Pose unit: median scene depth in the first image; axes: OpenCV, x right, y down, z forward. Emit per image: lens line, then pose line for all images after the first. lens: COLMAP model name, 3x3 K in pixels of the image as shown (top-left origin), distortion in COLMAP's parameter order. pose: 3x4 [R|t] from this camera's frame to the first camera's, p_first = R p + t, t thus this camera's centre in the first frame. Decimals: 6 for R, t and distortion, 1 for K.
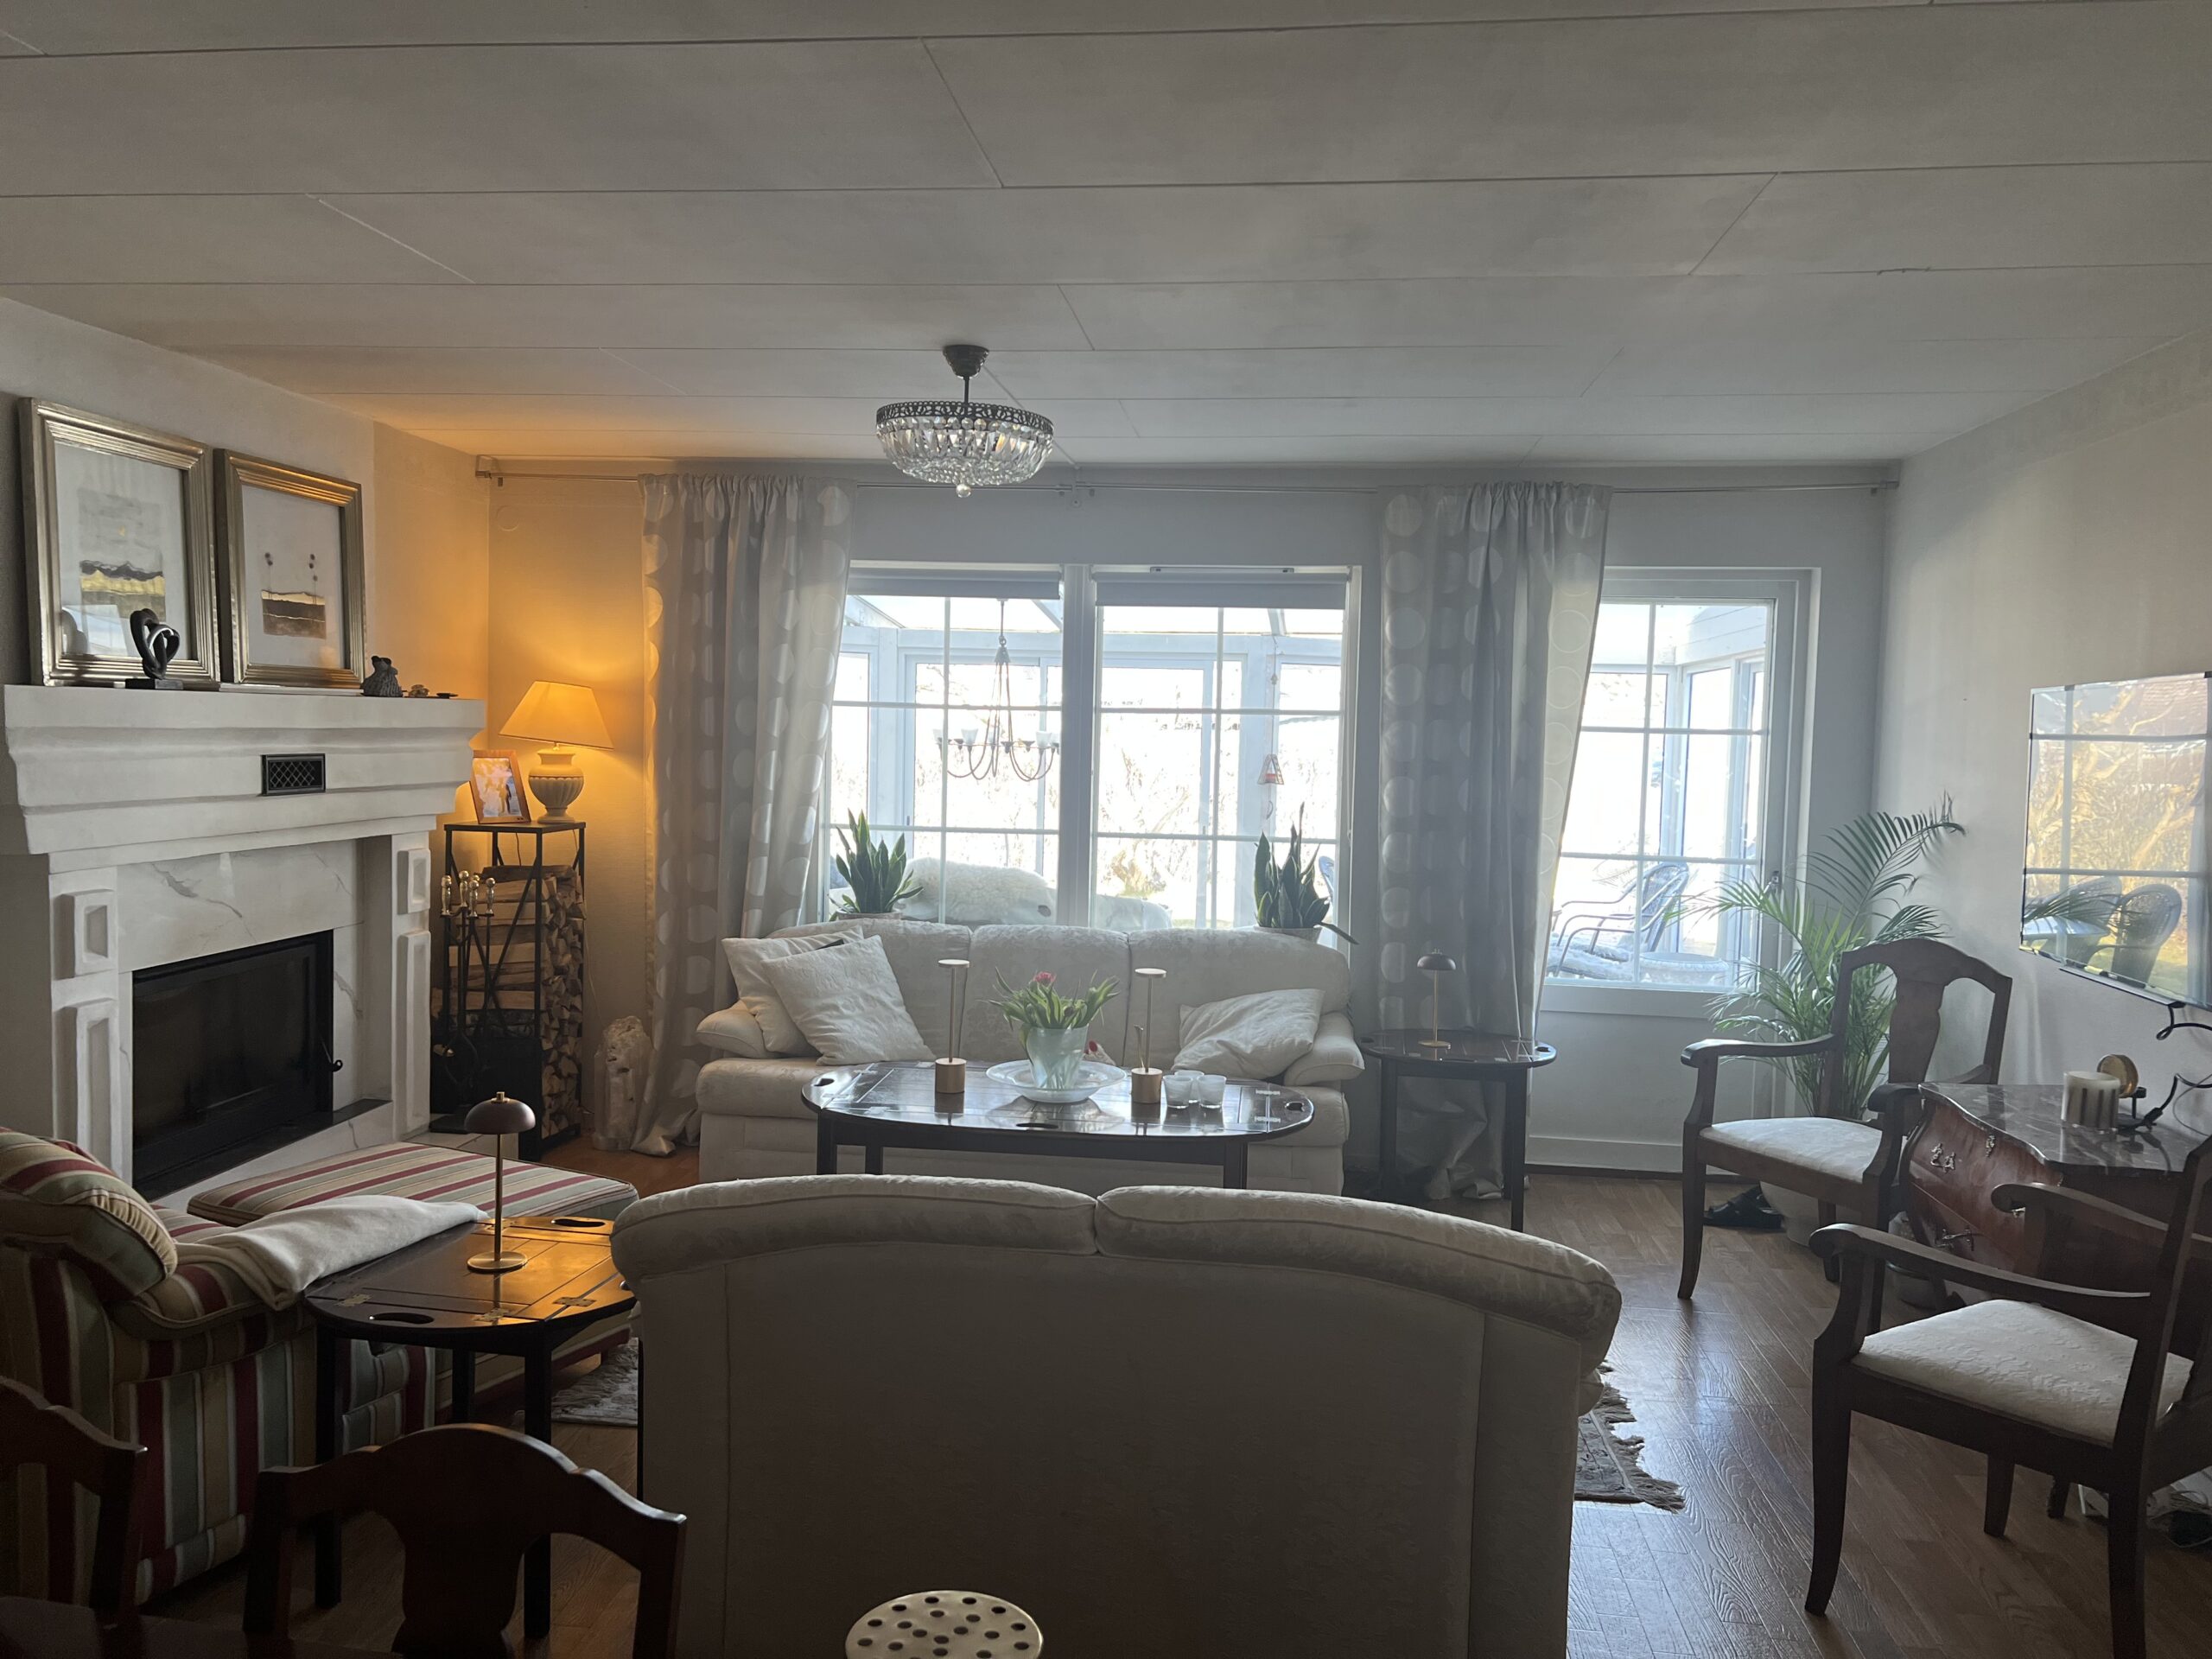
lens RADIAL K [[1671.1, 0, 1101.5], [0, 1671.1, 813.5], [0, 0, 1]] dist [0.103397, -0.153050]
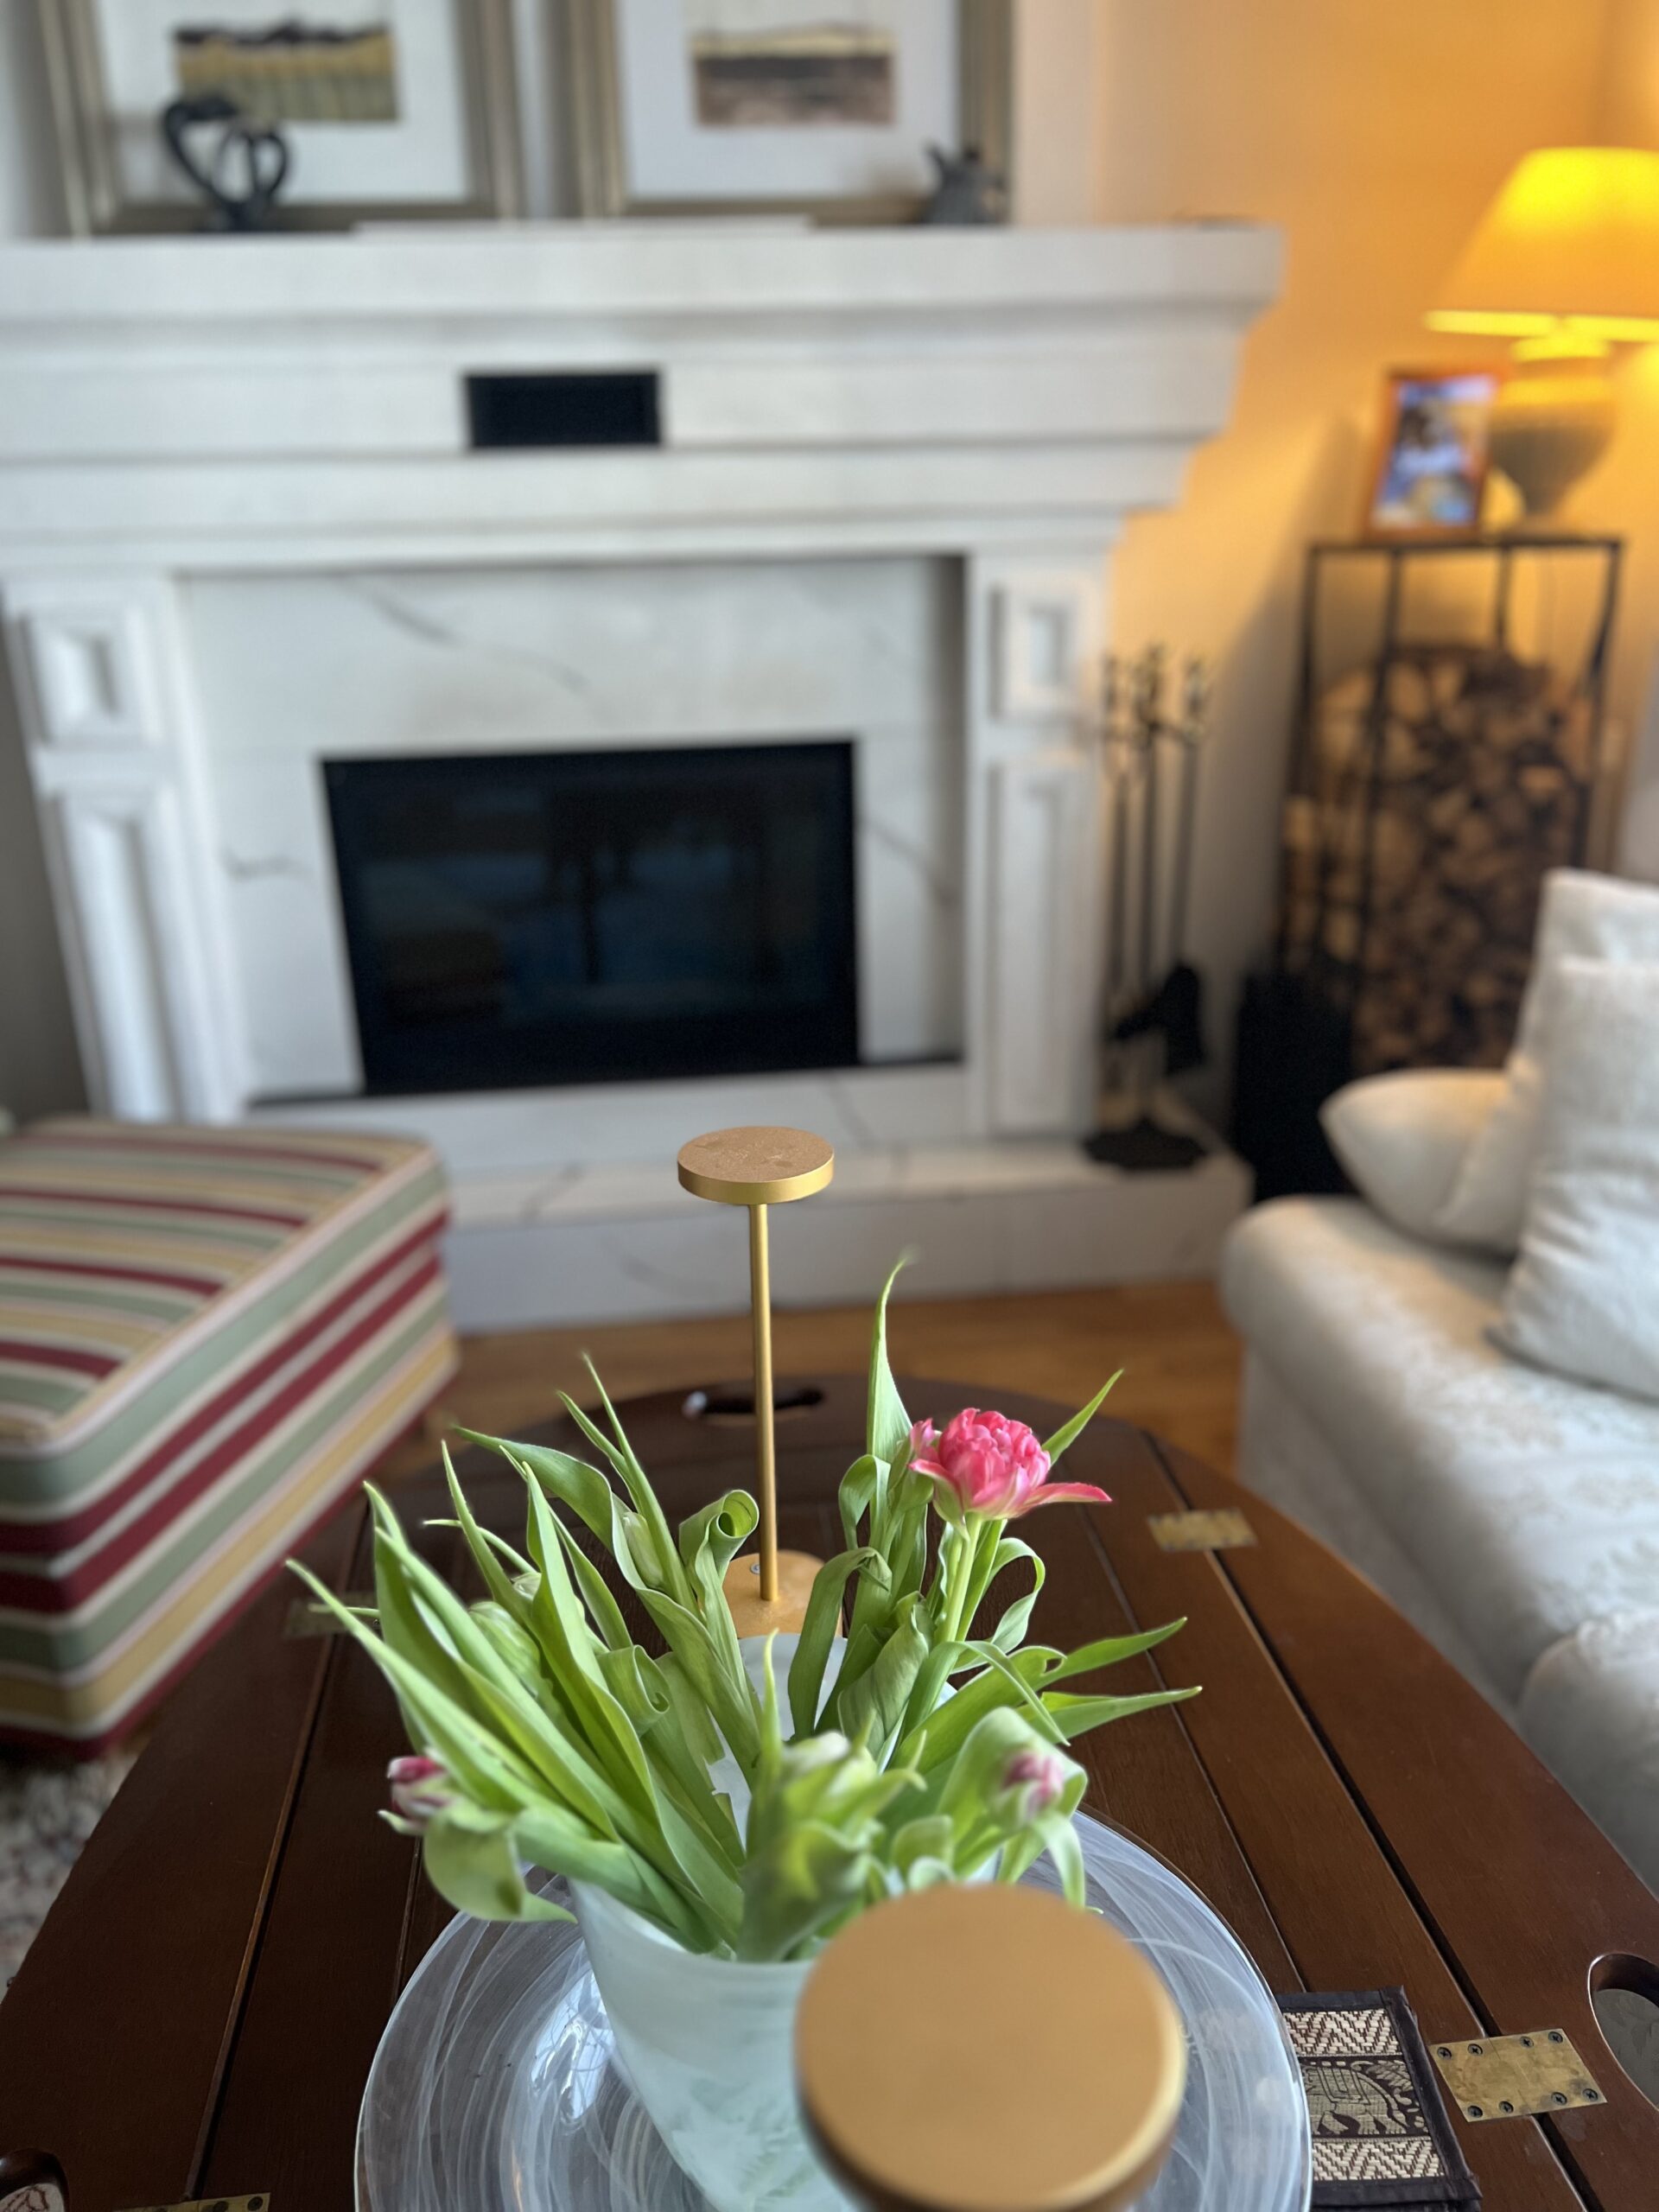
lens RADIAL K [[1708.4, 0, 836.5], [0, 1708.4, 1144.5], [0, 0, 1]] dist [0.033191, -0.054749]
pose [[0.220668, 0.309506, -0.924939, 0.083540], [-0.018588, 0.949478, 0.313282, 0.020542], [0.975172, -0.051939, 0.215272, 0.793173]]
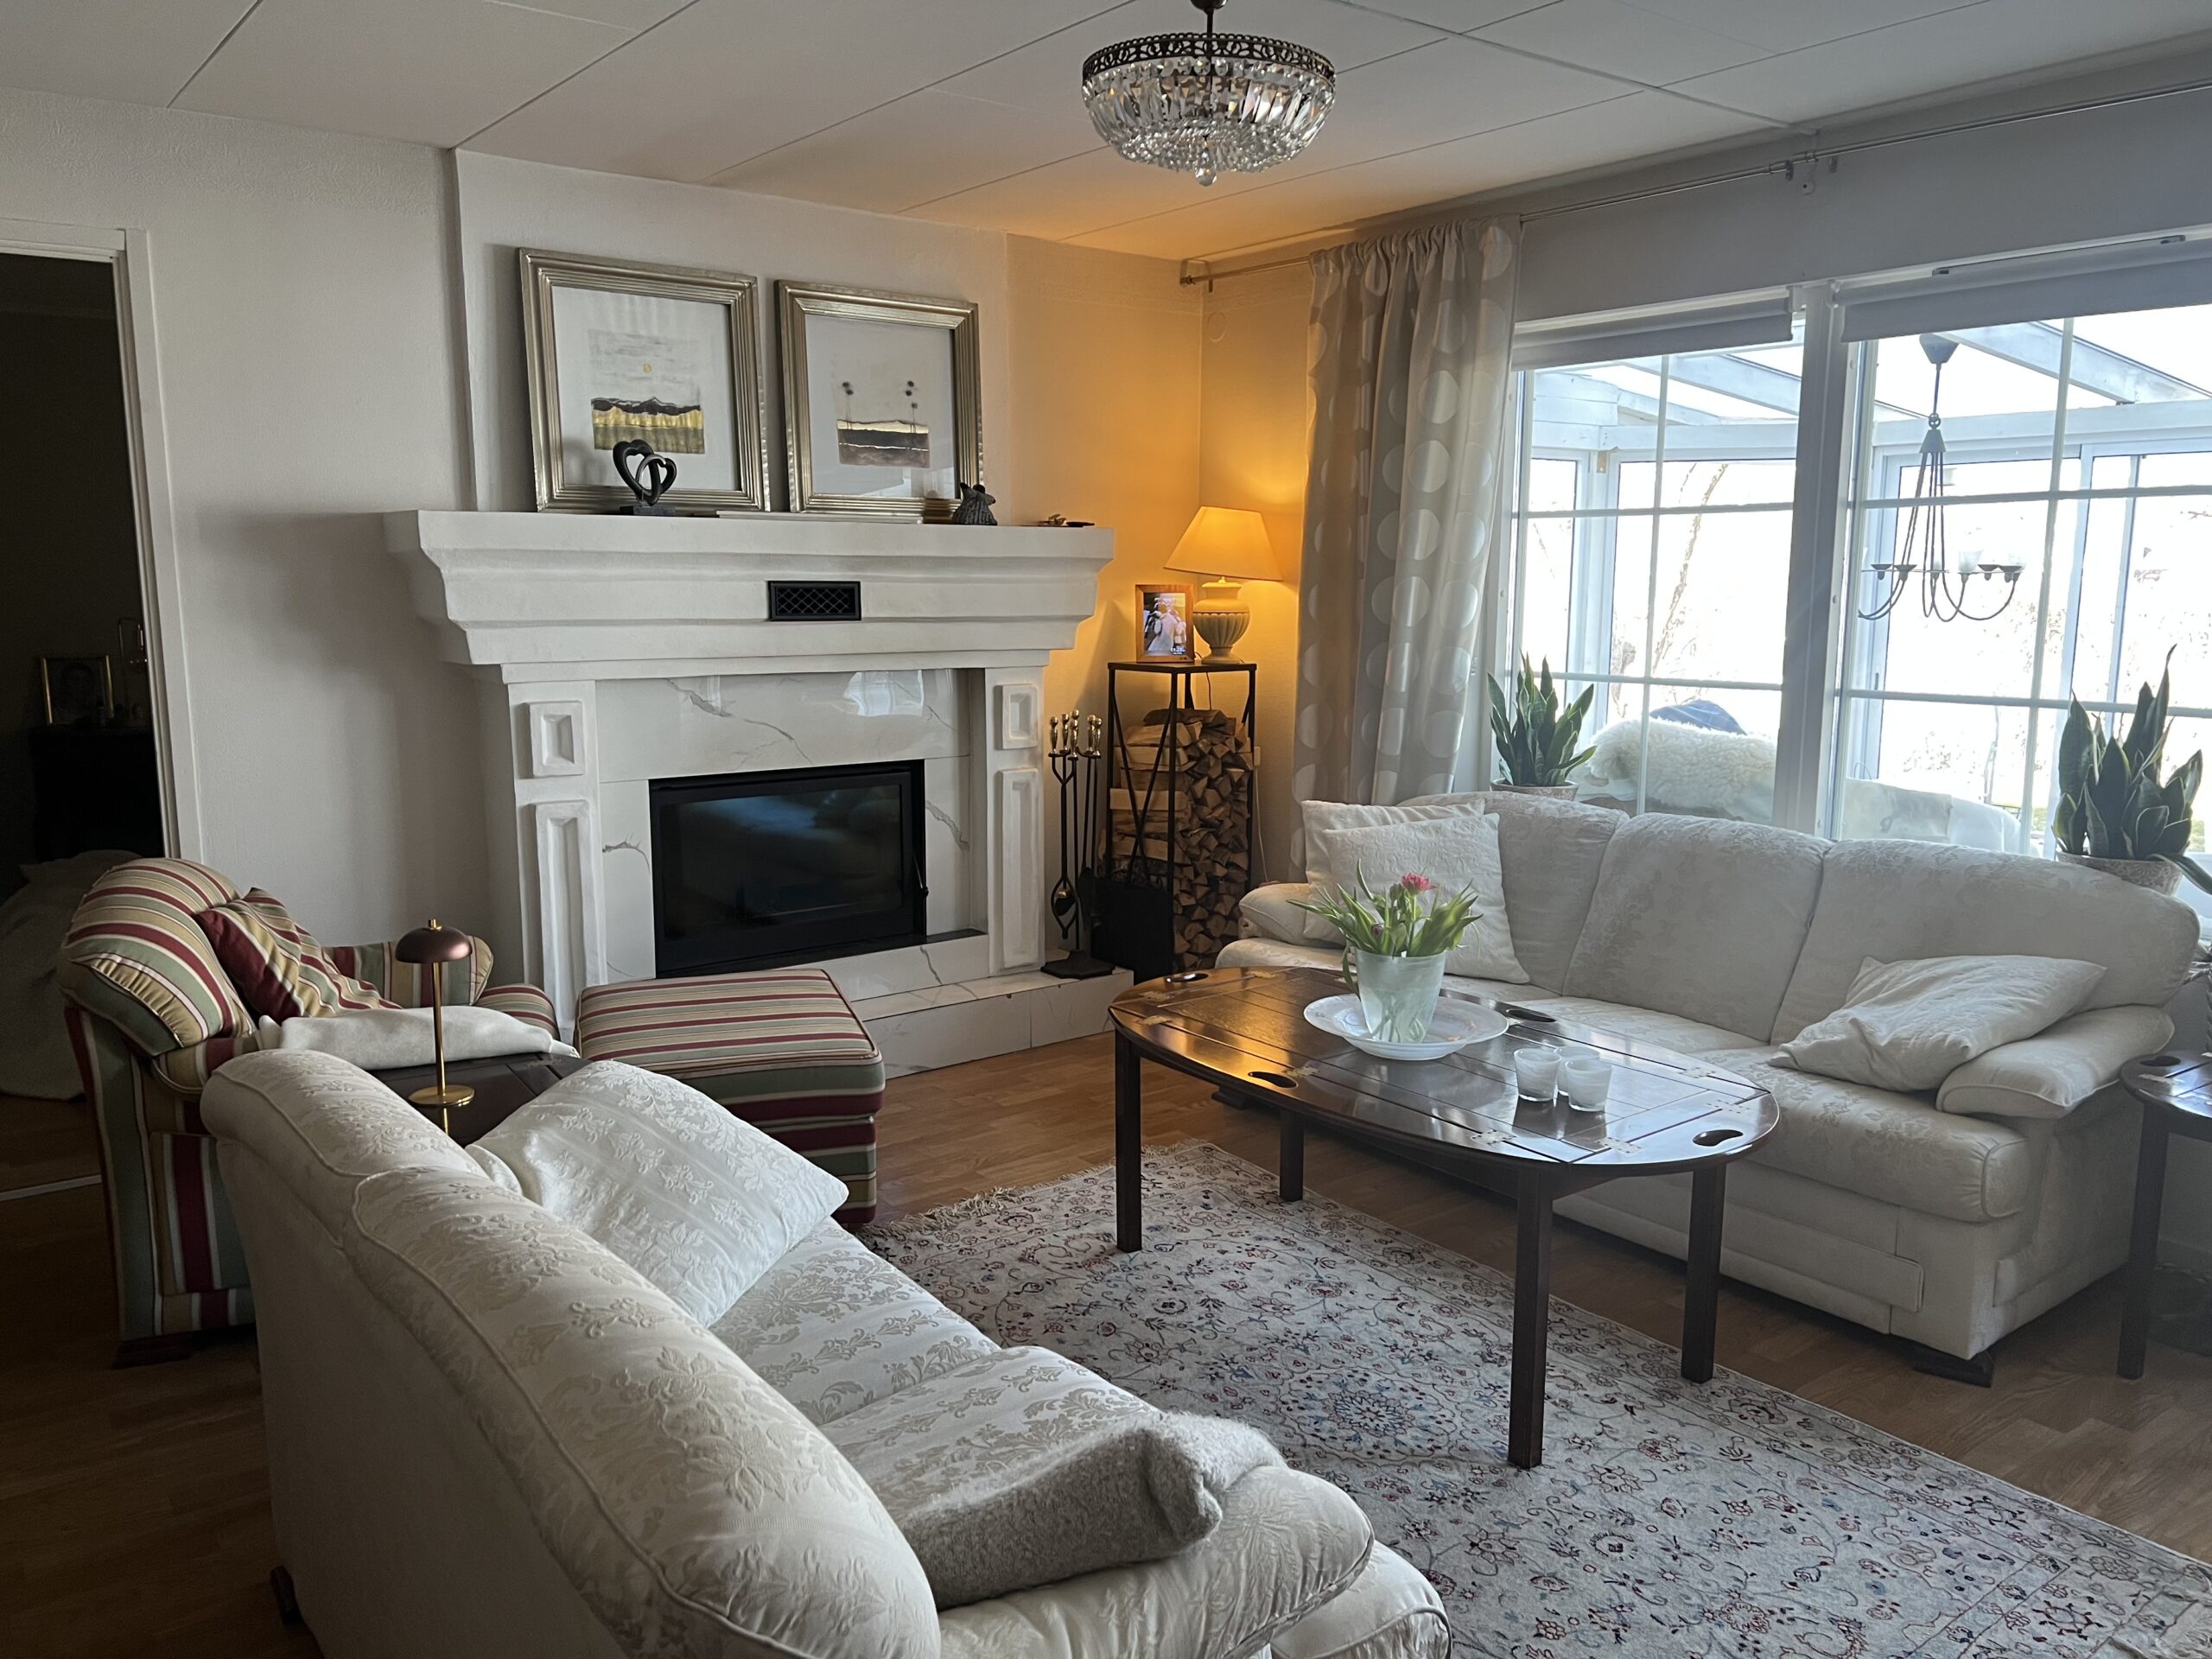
lens RADIAL K [[1662.2, 0, 1103.5], [0, 1662.2, 842.9], [0, 0, 1]] dist [0.088613, -0.141399]
pose [[0.697152, 0.093018, -0.710863, 0.308525], [-0.024301, 0.994043, 0.106241, 0.008816], [0.716511, -0.056791, 0.695260, 0.346880]]
